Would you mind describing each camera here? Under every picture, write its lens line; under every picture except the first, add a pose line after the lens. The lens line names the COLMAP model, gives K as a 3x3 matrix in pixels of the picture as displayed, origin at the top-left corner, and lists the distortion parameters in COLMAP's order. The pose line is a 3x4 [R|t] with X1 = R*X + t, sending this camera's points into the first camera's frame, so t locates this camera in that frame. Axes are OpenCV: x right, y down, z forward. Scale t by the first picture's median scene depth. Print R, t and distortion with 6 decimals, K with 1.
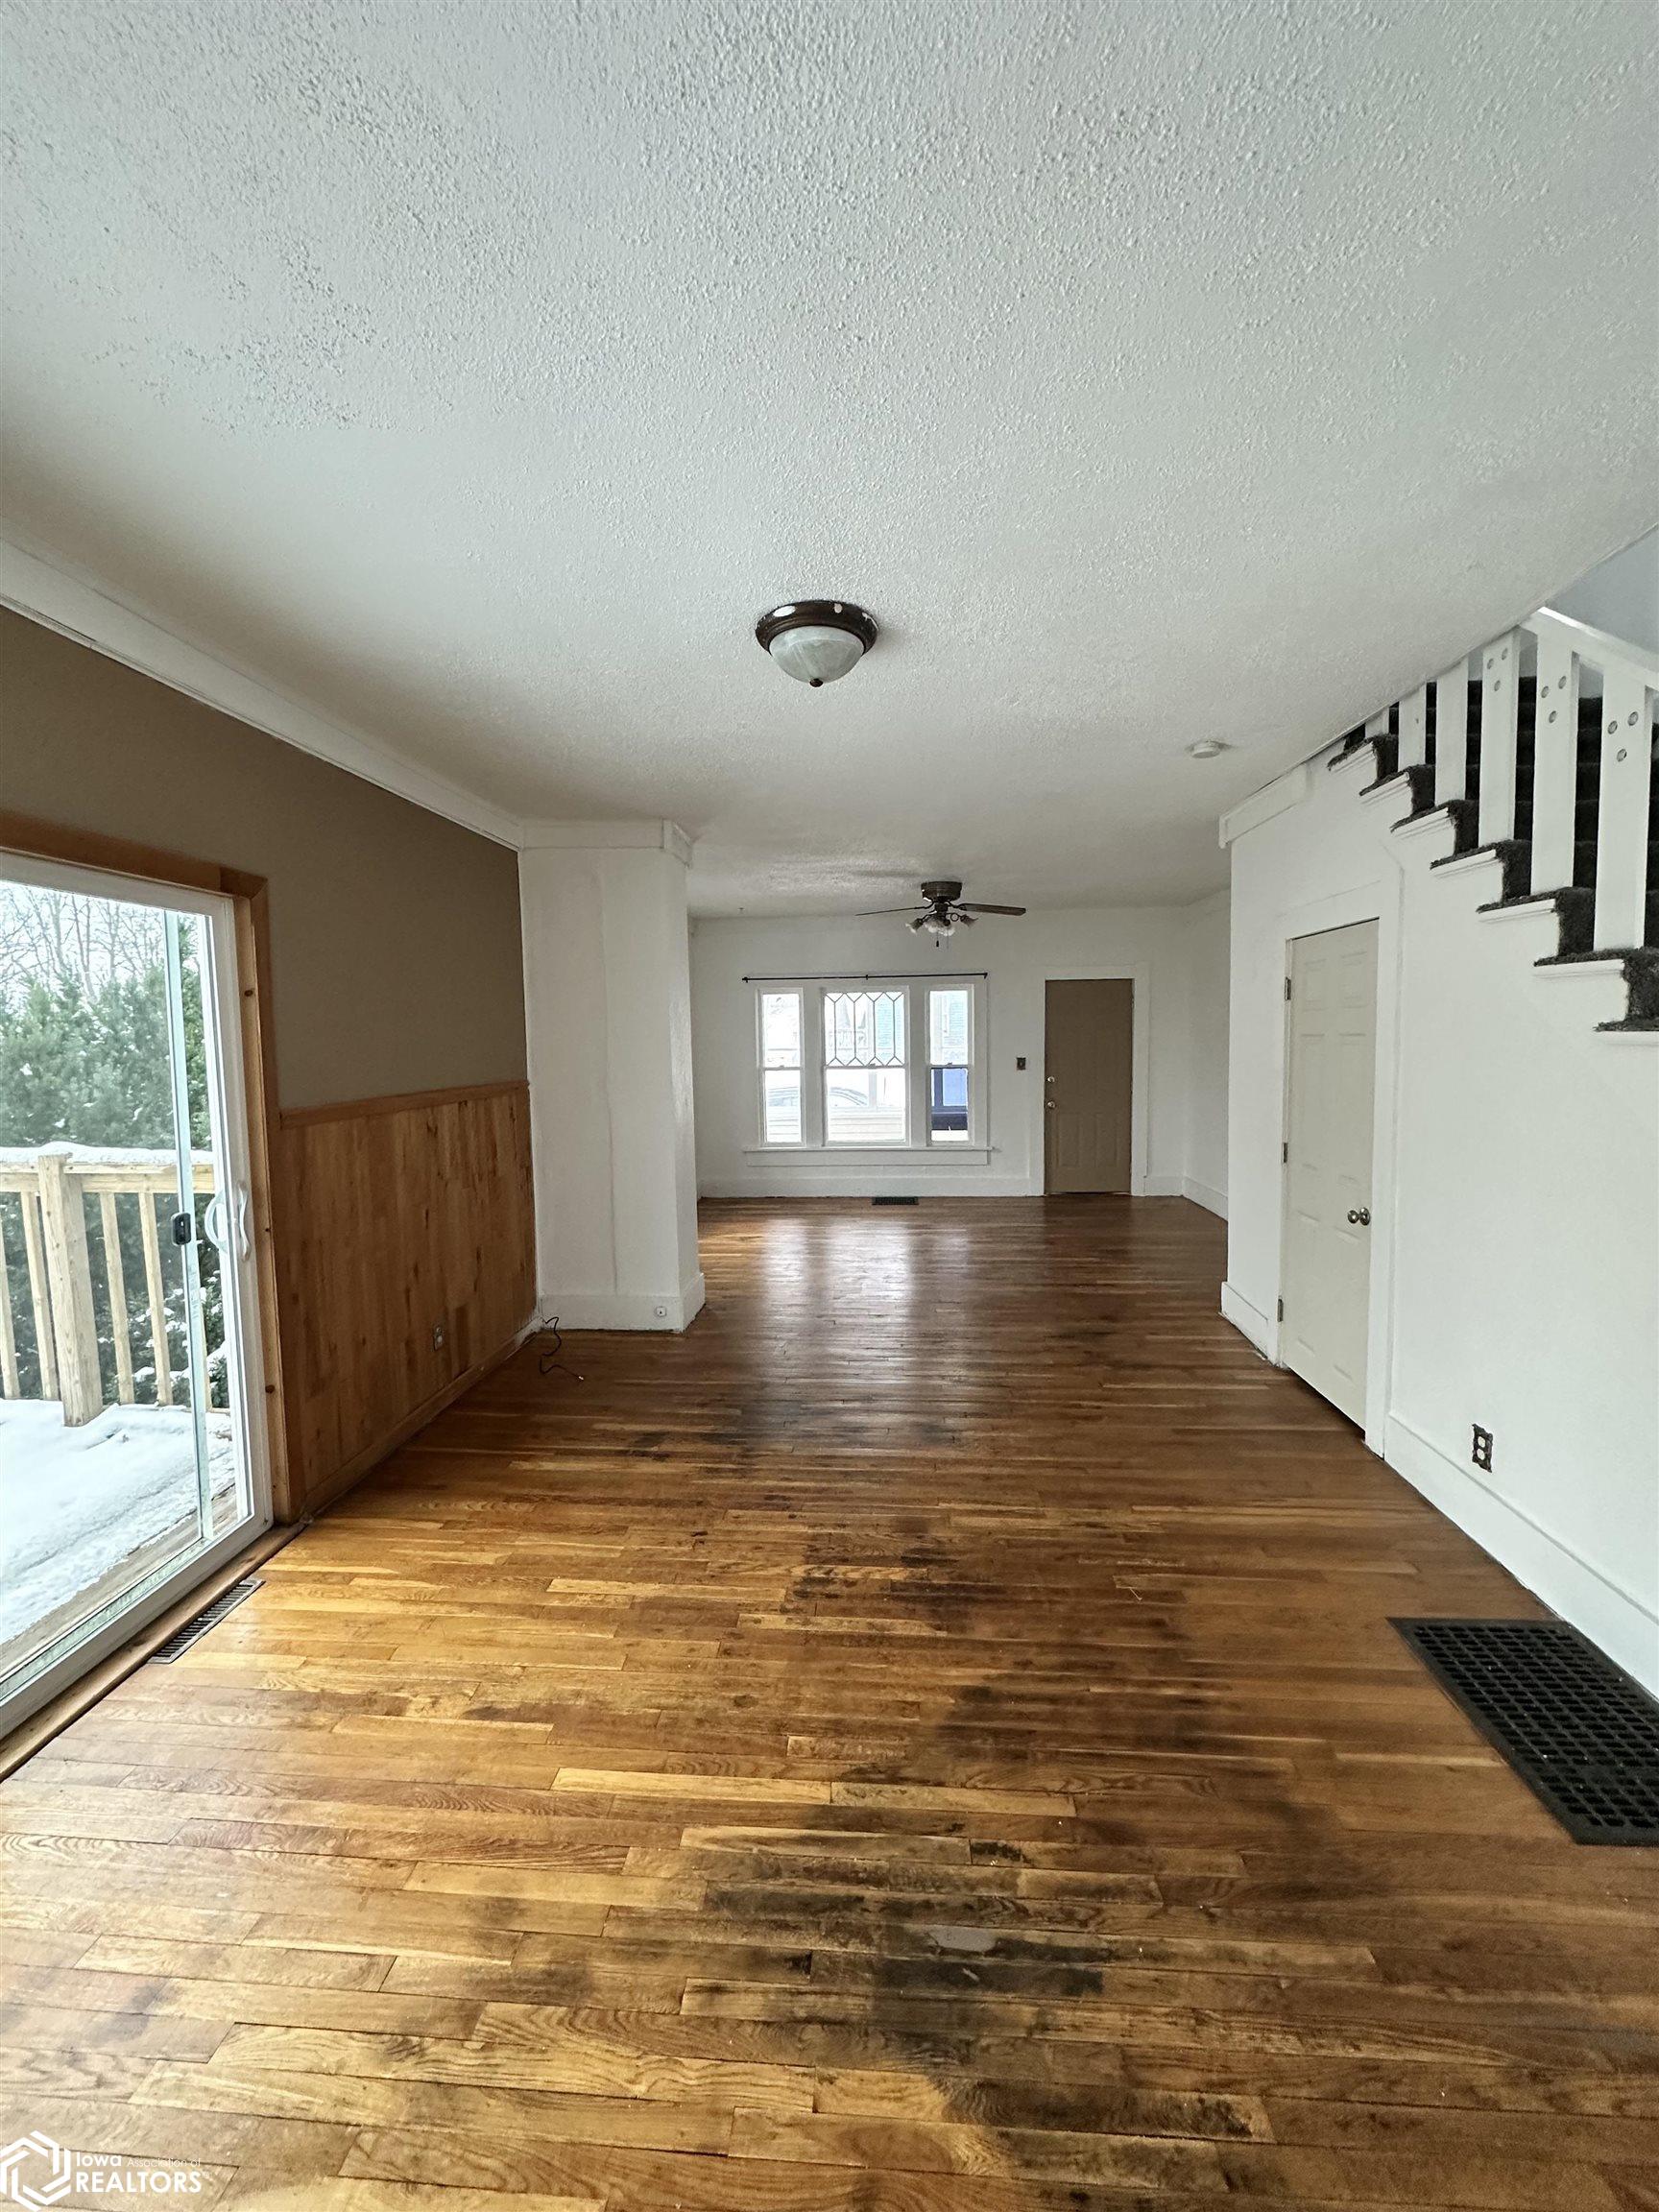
lens RADIAL K [[876.9, 0, 832.8], [0, 876.9, 1101.7], [0, 0, 1]] dist [-0.004629, 0.000974]
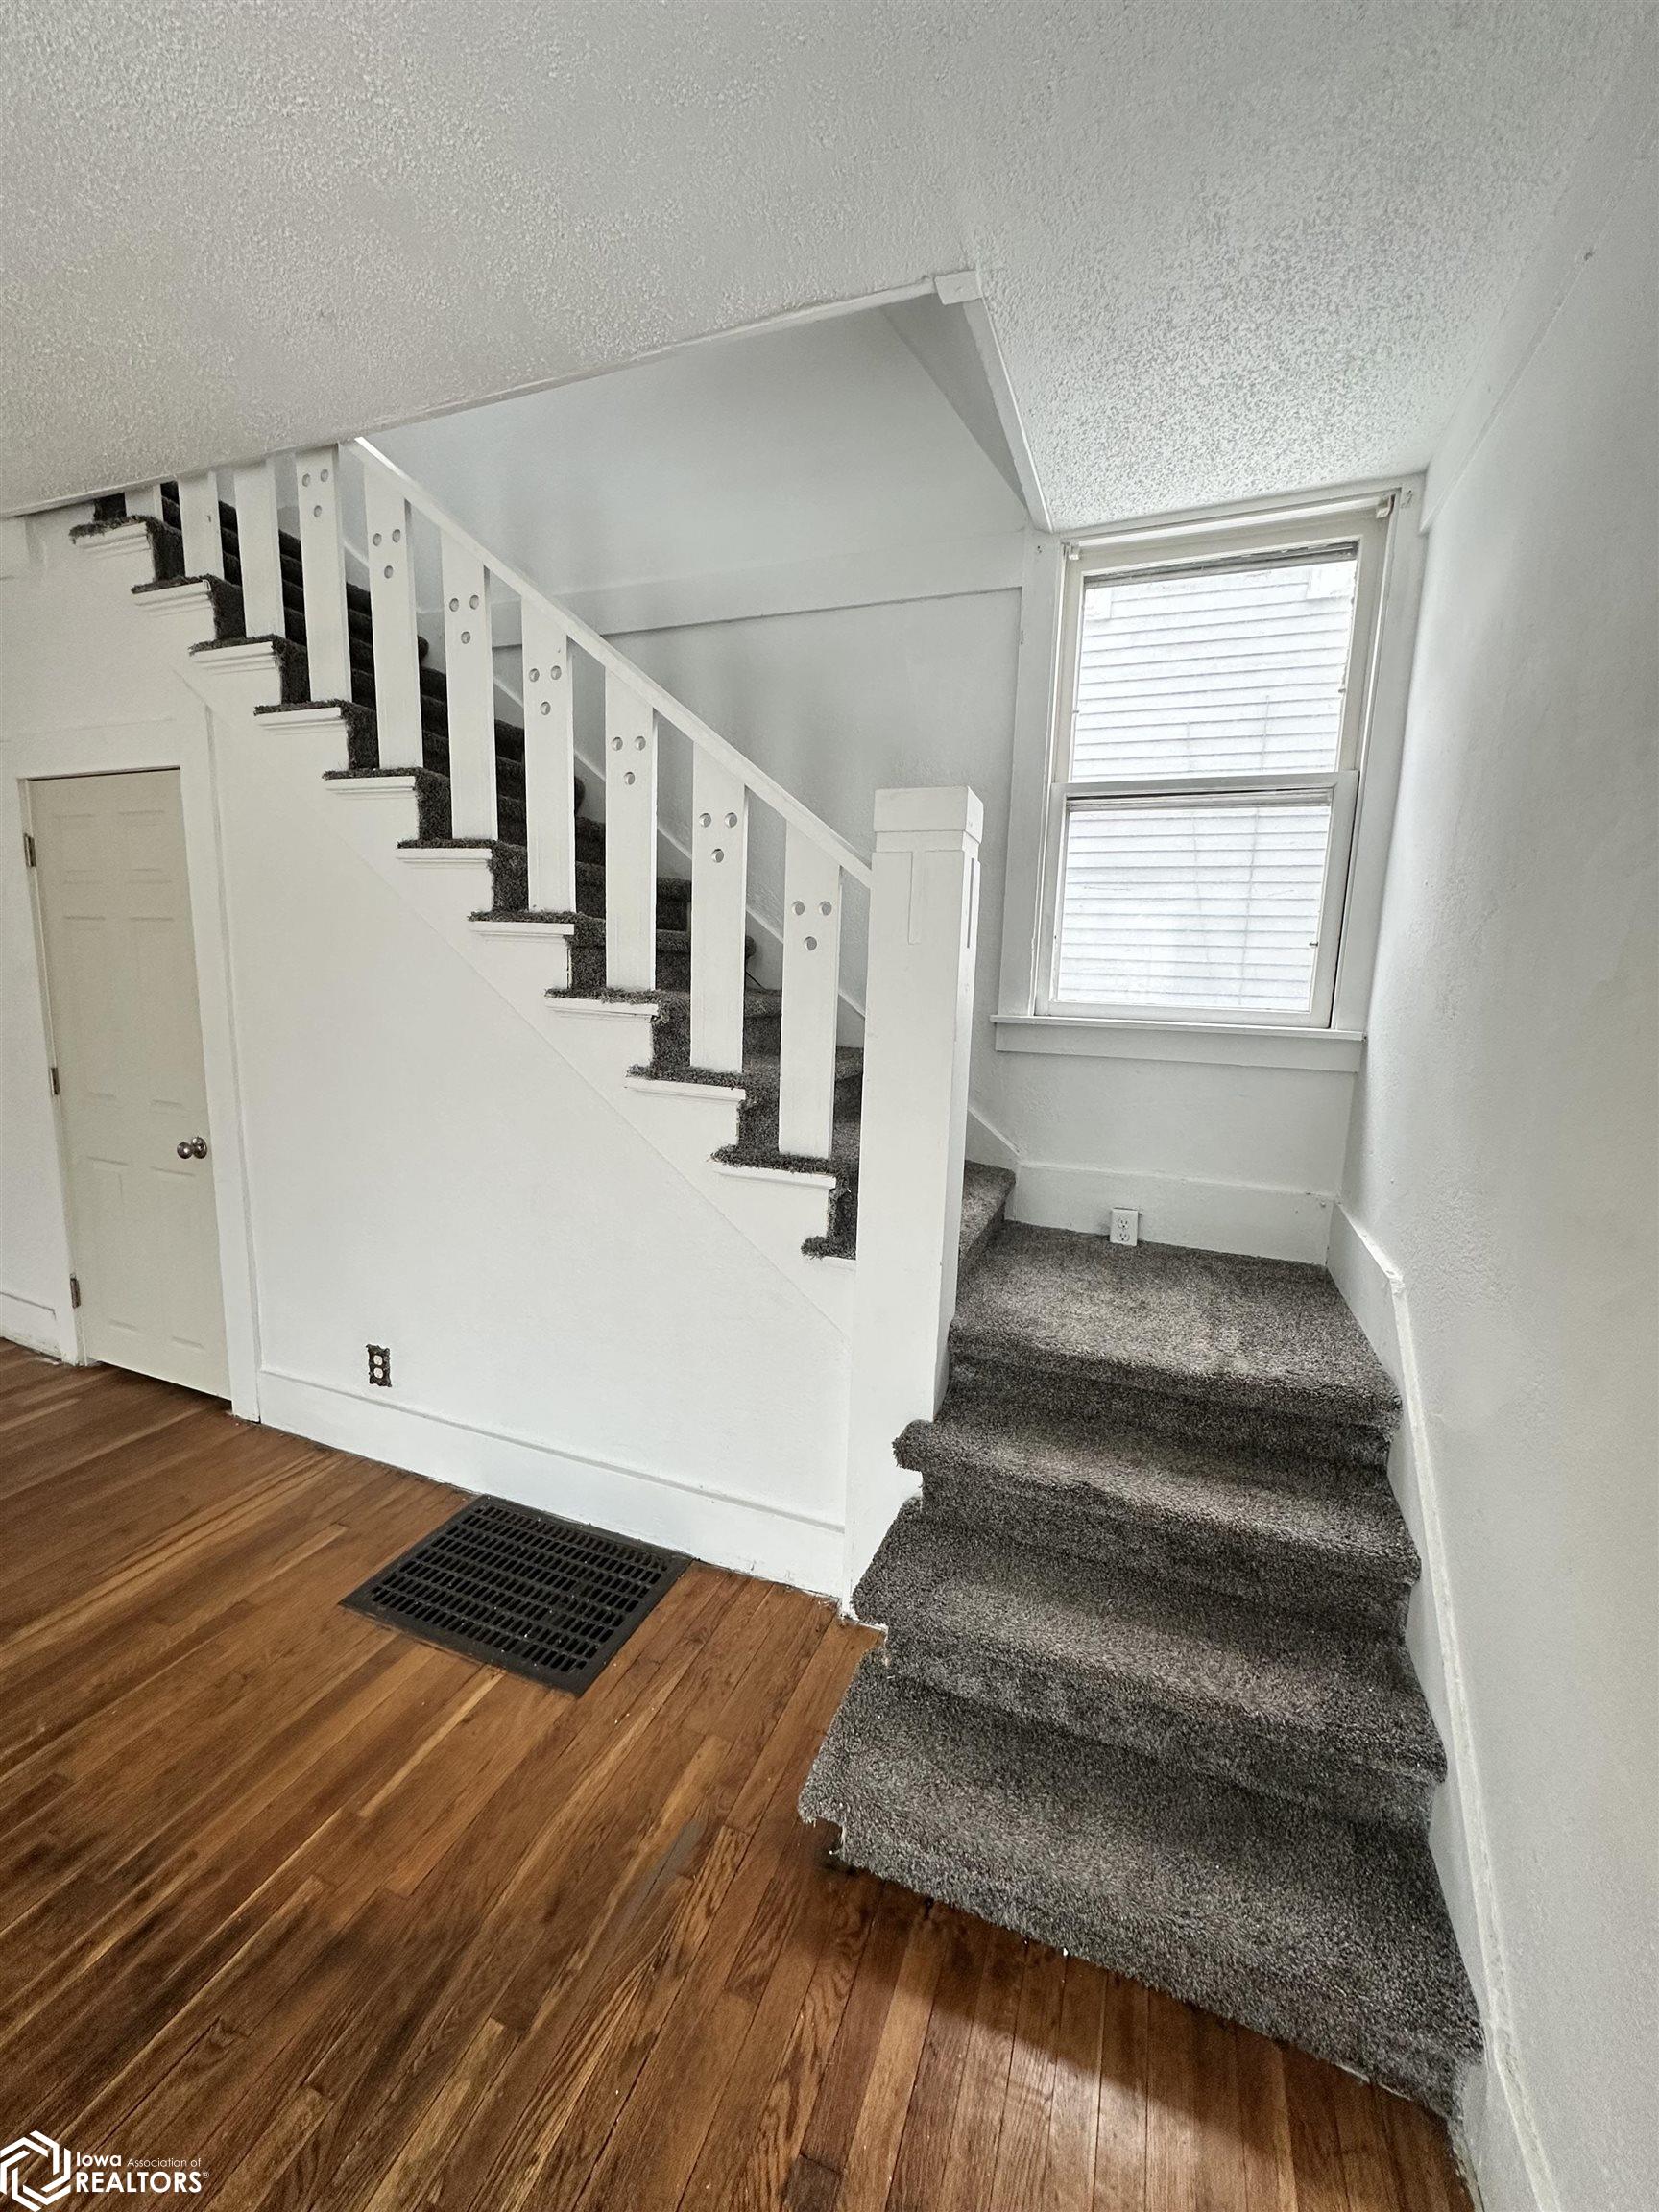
lens RADIAL K [[876.9, 0, 825.7], [0, 876.9, 1108.1], [0, 0, 1]] dist [-0.004629, 0.000974]
pose [[0.294524, -0.123219, 0.947667, 0.021200], [0.030833, 0.992362, 0.119448, 0.021369], [-0.955147, -0.005961, 0.296073, 0.281998]]
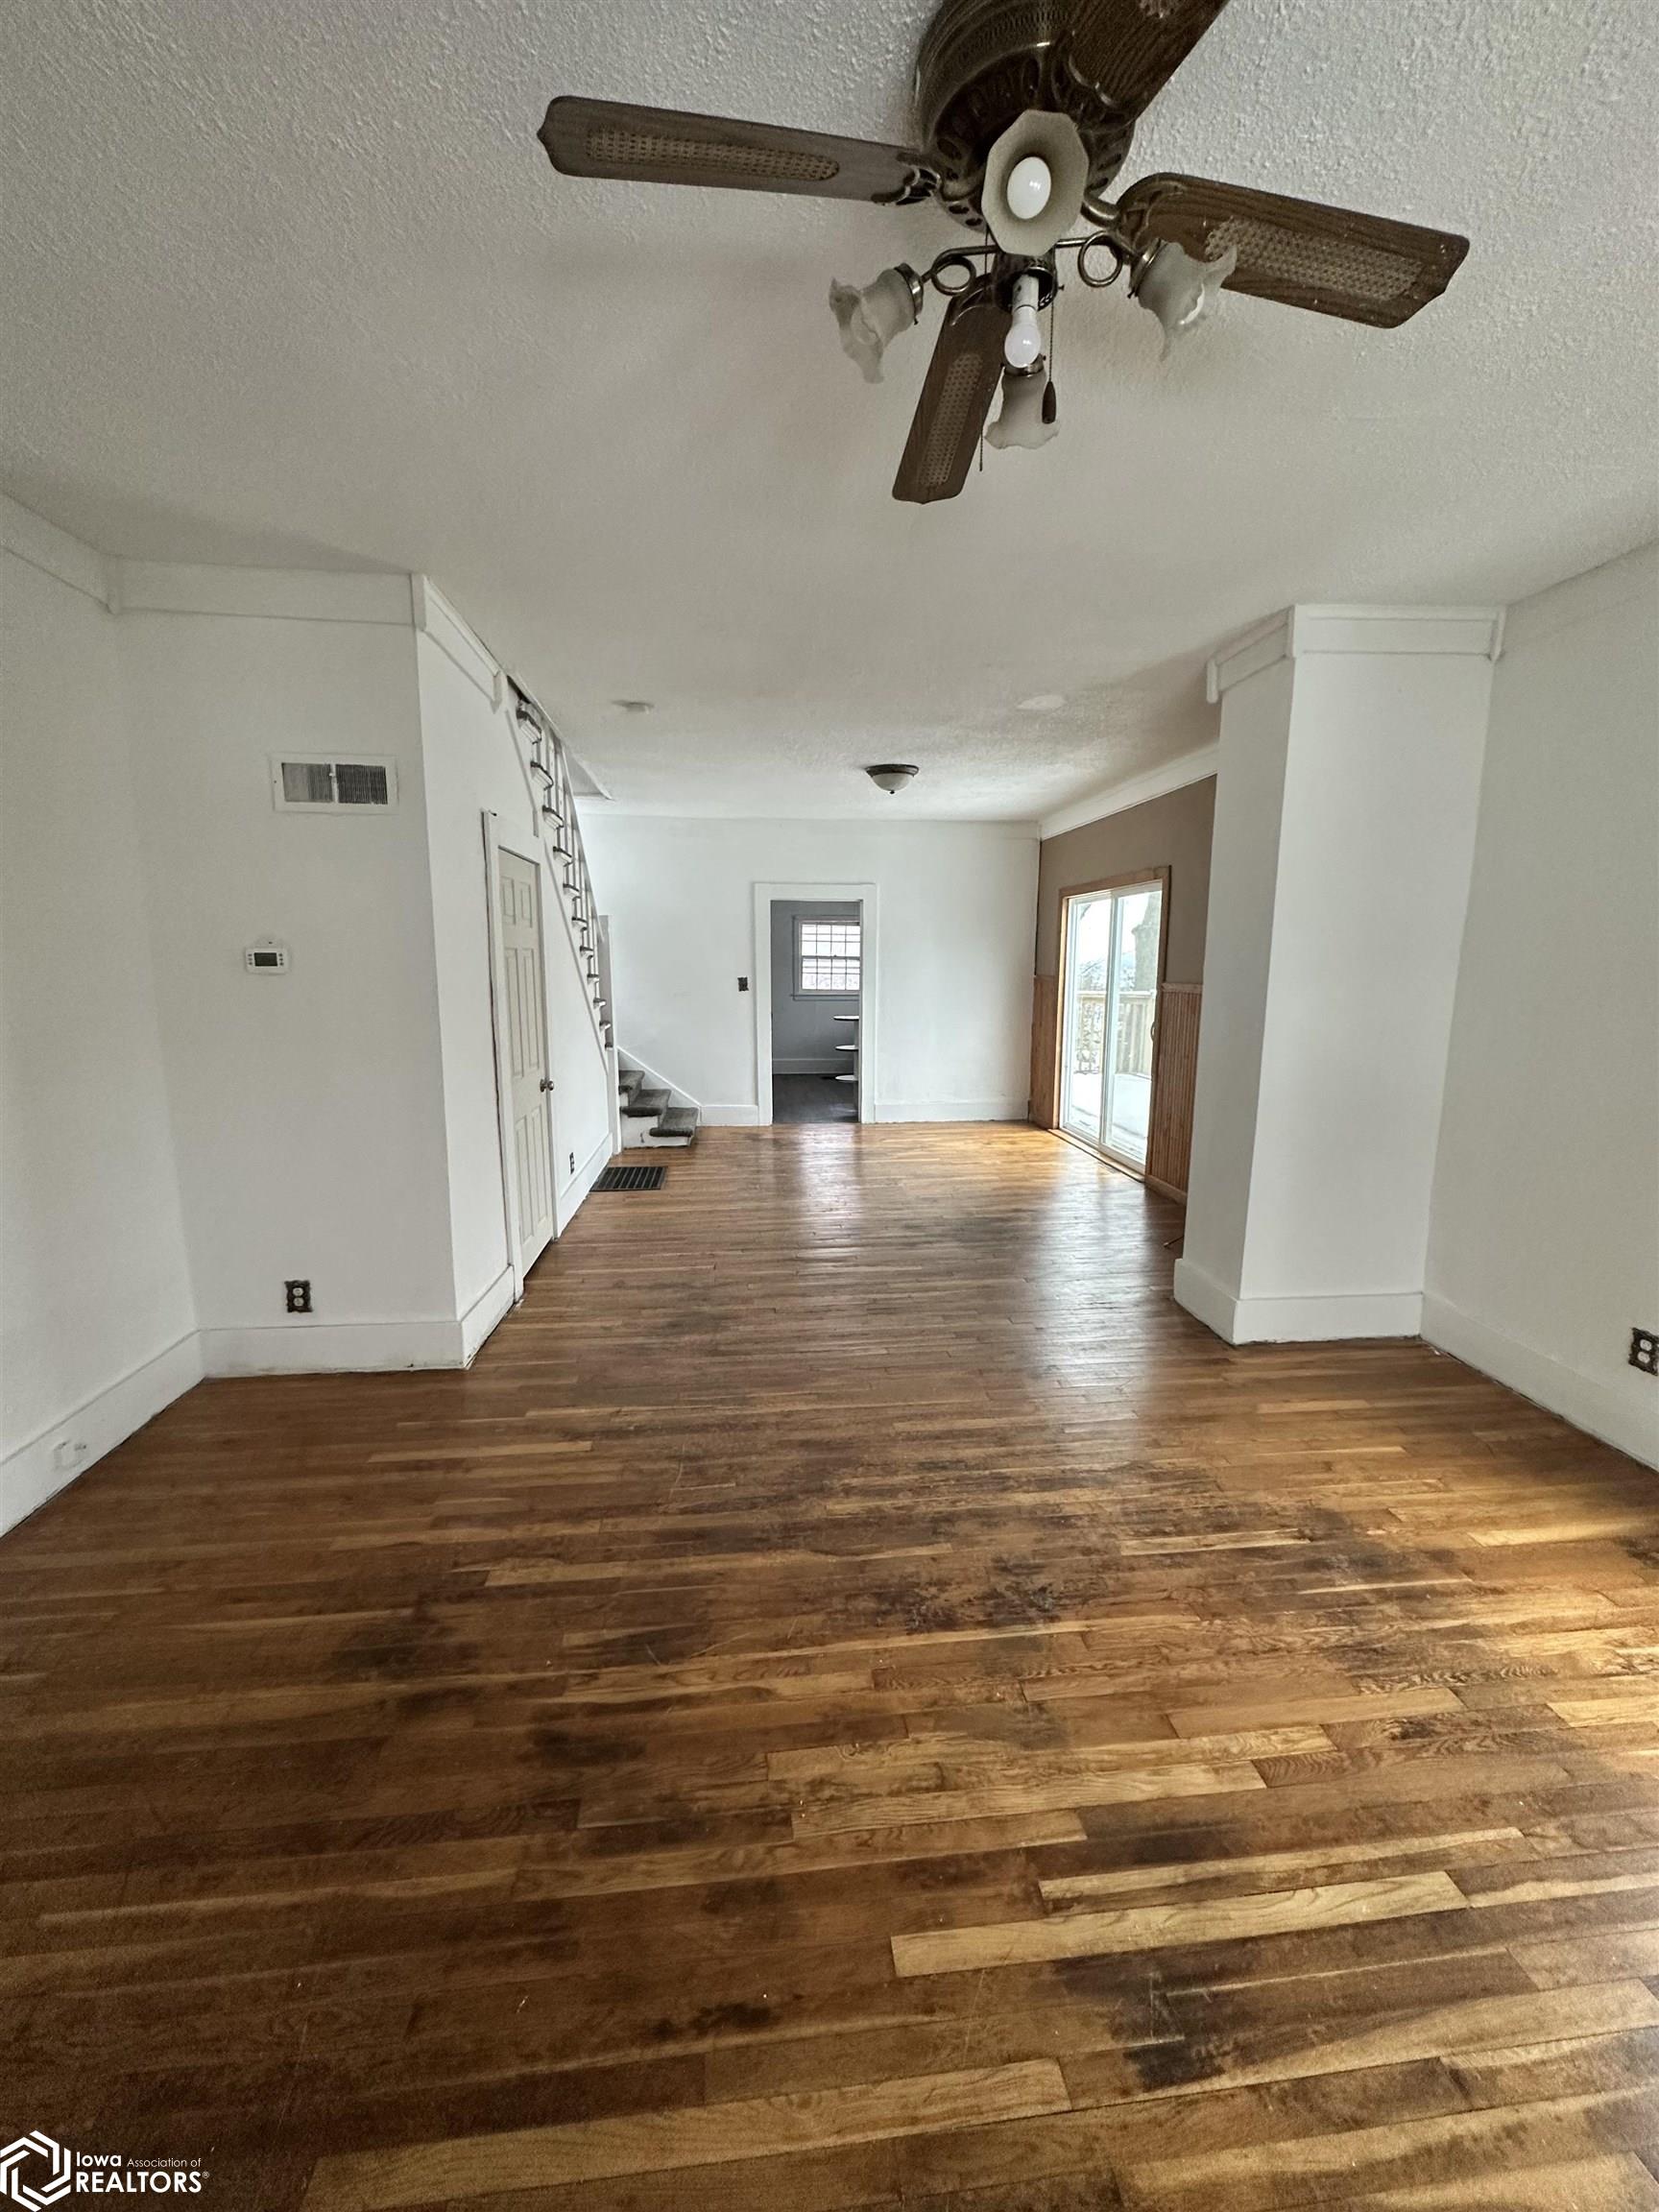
lens RADIAL K [[876.9, 0, 830.4], [0, 876.9, 1103.3], [0, 0, 1]] dist [-0.004629, 0.000974]
pose [[-0.984483, 0.041676, -0.170459, 0.548773], [0.000844, 0.972501, 0.232896, -0.215160], [0.175478, 0.229139, -0.957446, 3.264921]]
